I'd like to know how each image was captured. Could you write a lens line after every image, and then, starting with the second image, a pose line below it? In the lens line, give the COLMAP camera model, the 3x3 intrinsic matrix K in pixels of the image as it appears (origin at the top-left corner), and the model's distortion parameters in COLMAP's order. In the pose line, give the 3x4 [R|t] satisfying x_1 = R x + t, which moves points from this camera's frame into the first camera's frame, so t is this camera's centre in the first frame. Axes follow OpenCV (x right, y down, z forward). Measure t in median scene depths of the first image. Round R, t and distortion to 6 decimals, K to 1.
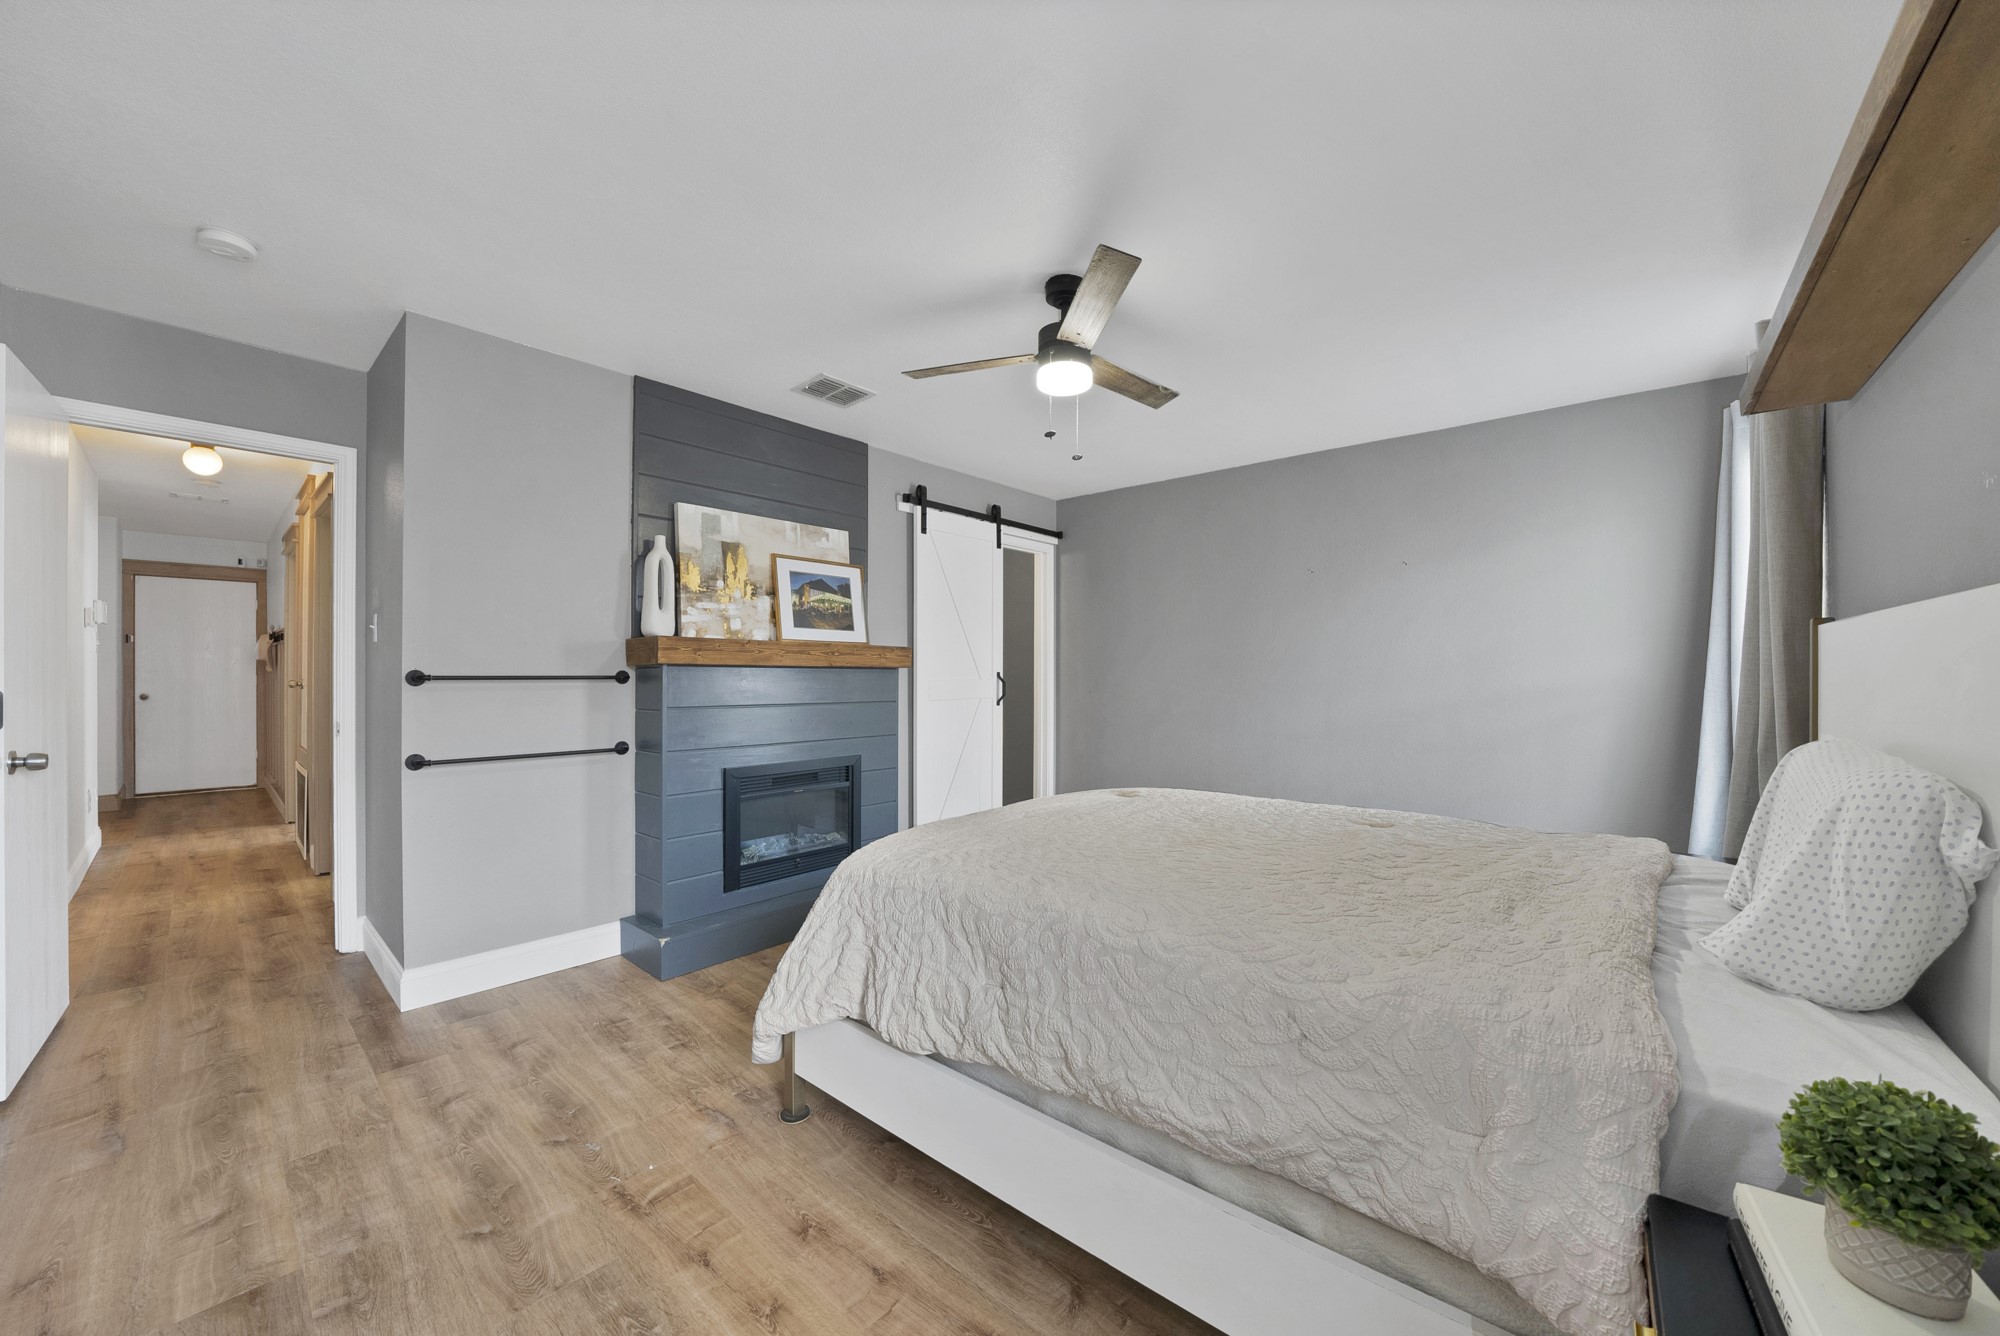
lens RADIAL K [[724.3, 0, 996.0], [0, 724.3, 673.8], [0, 0, 1]] dist [-0.017944, 0.000658]
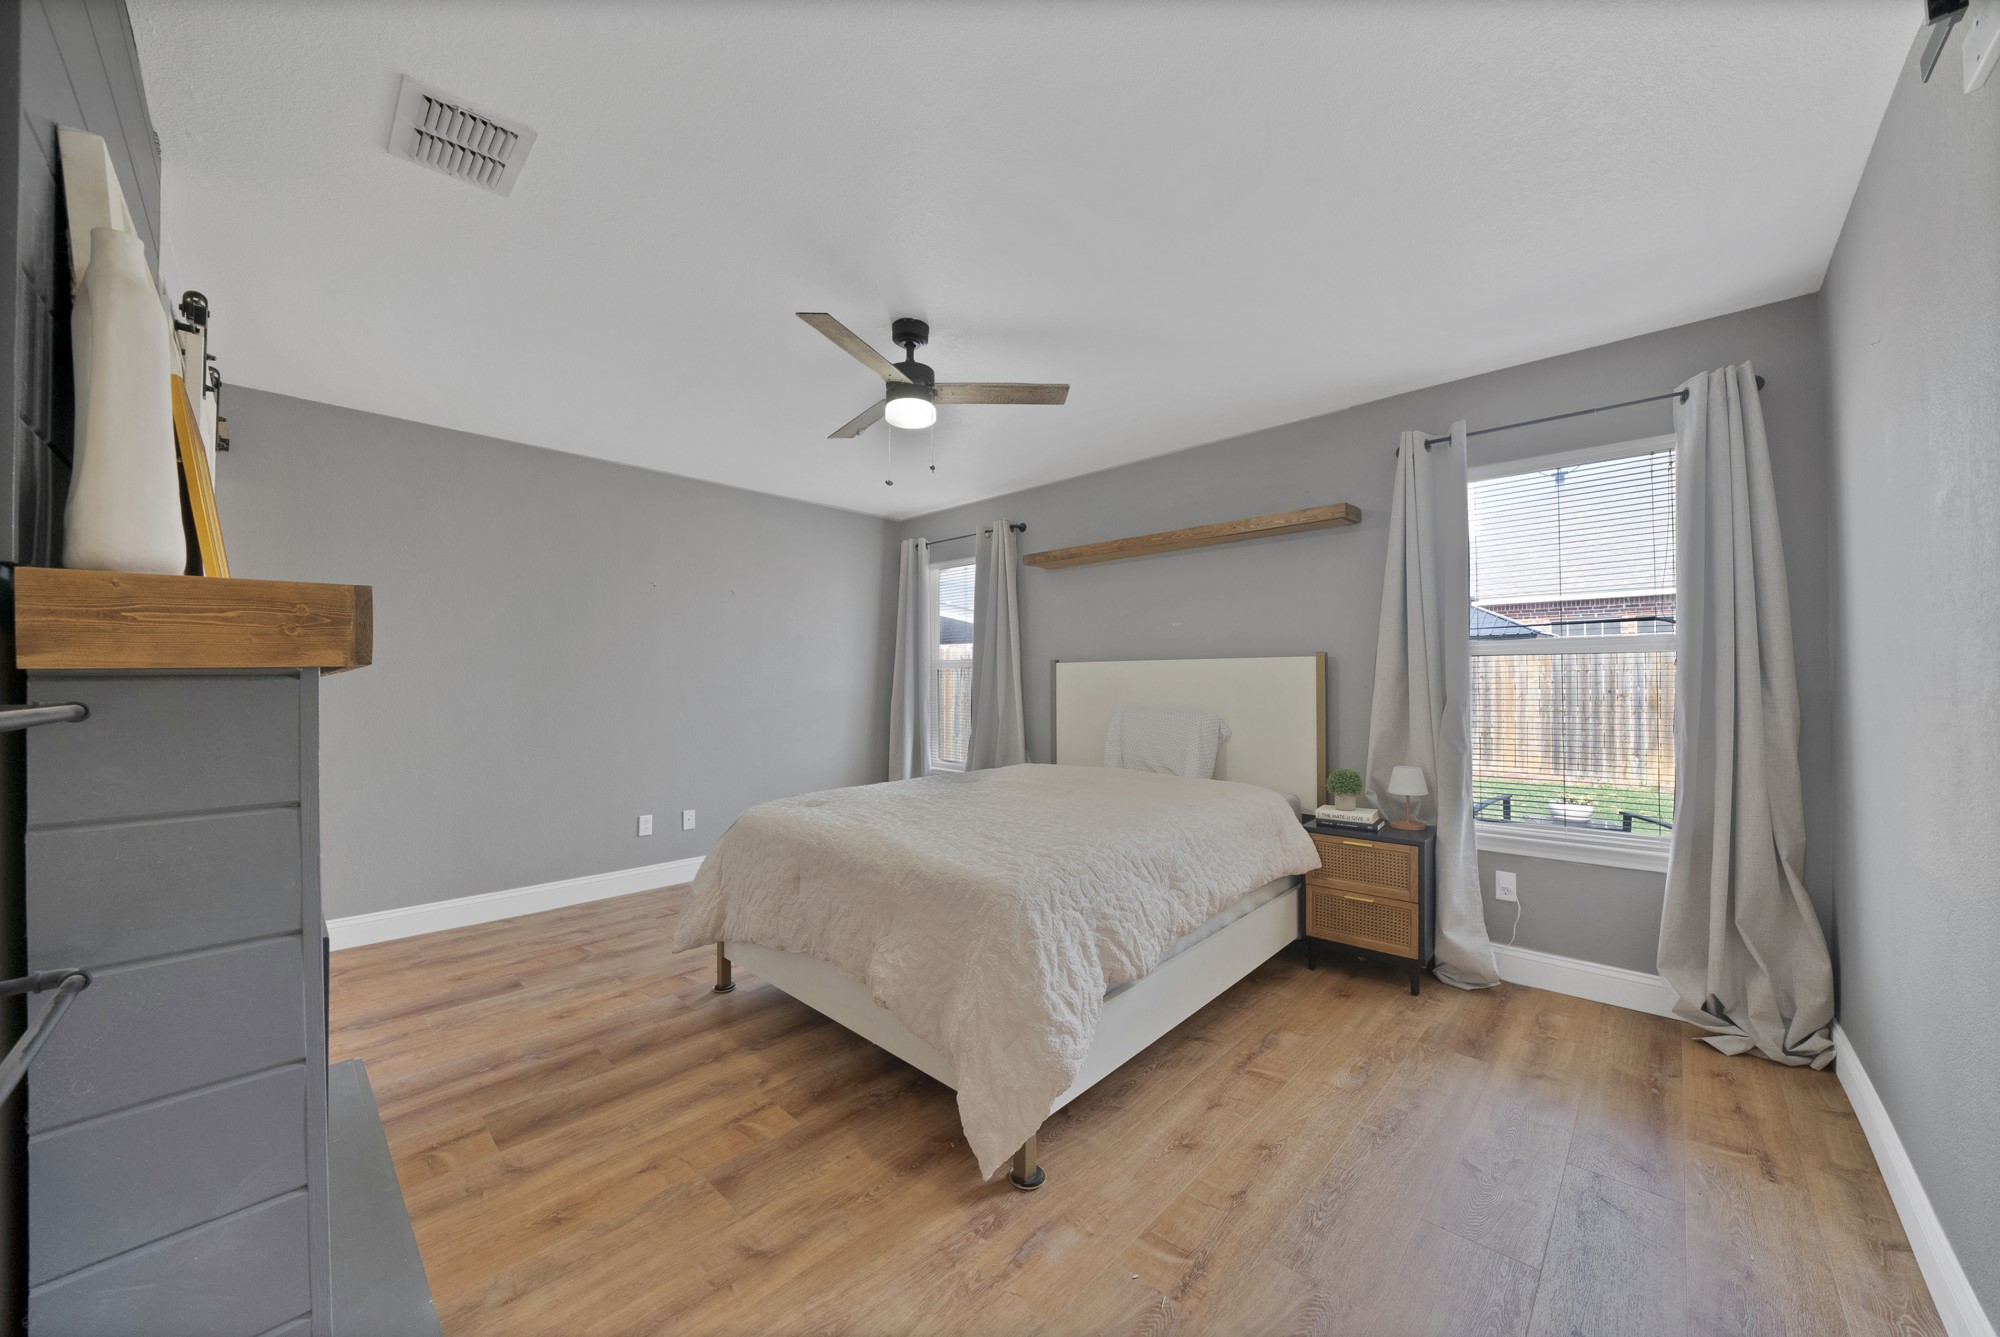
lens RADIAL K [[724.3, 0, 996.0], [0, 724.3, 674.3], [0, 0, 1]] dist [-0.017944, 0.000658]
pose [[0.044910, 0.004436, 0.998981, -1.288265], [0.011358, 0.999923, -0.004951, -0.011933], [-0.998926, 0.011569, 0.044857, 1.084041]]
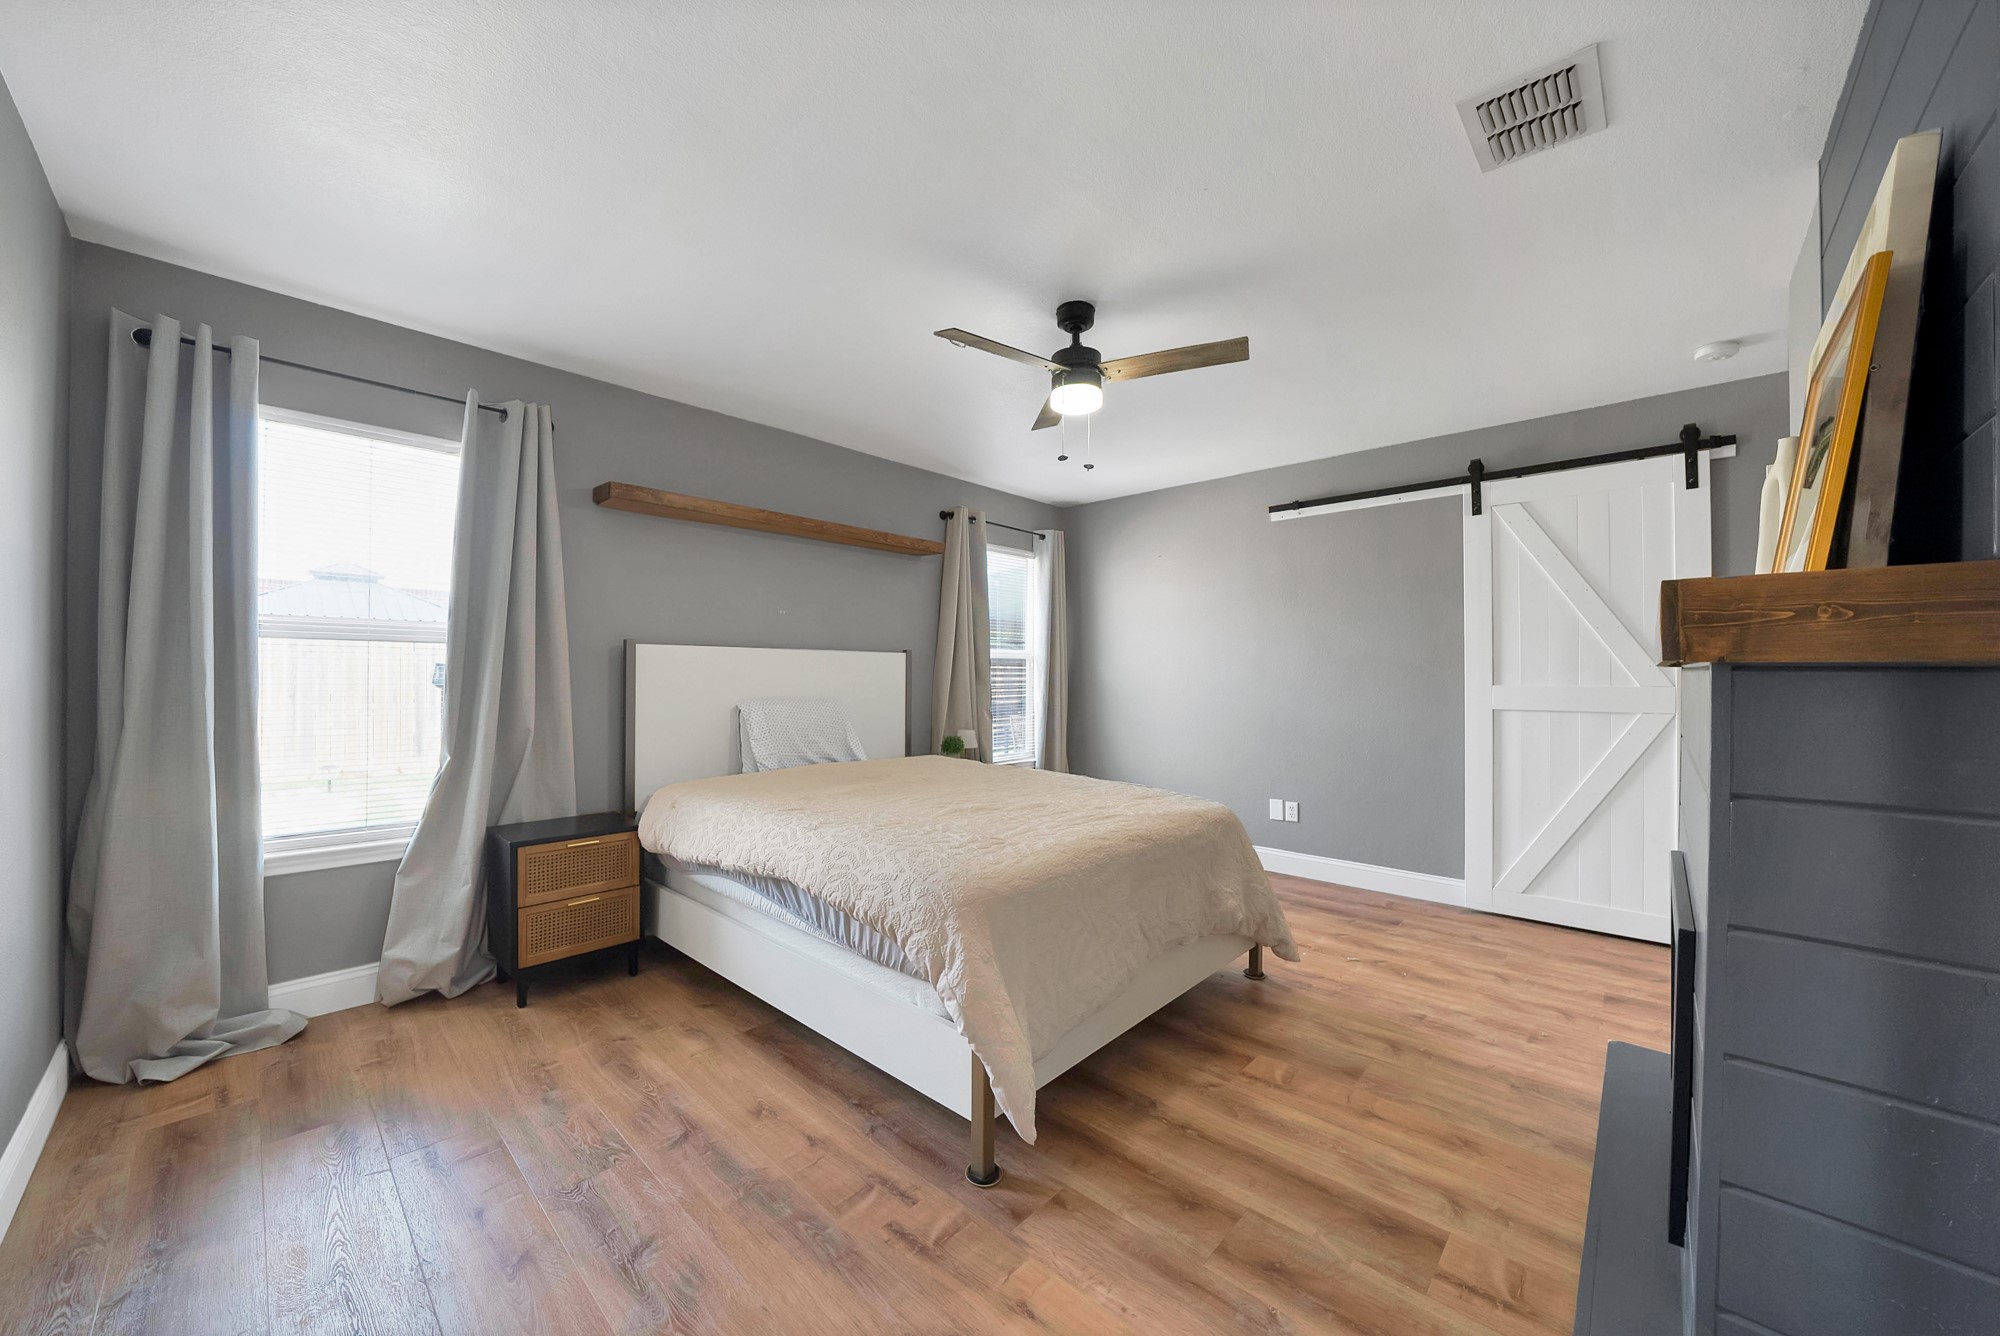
lens RADIAL K [[732.5, 0, 1005.8], [0, 732.5, 671.9], [0, 0, 1]] dist [-0.017548, 0.000512]
pose [[-0.999897, -0.012731, 0.006697, 0.247993], [-0.012728, 0.999919, 0.000578, -0.001004], [-0.006704, 0.000492, -0.999977, 2.723414]]
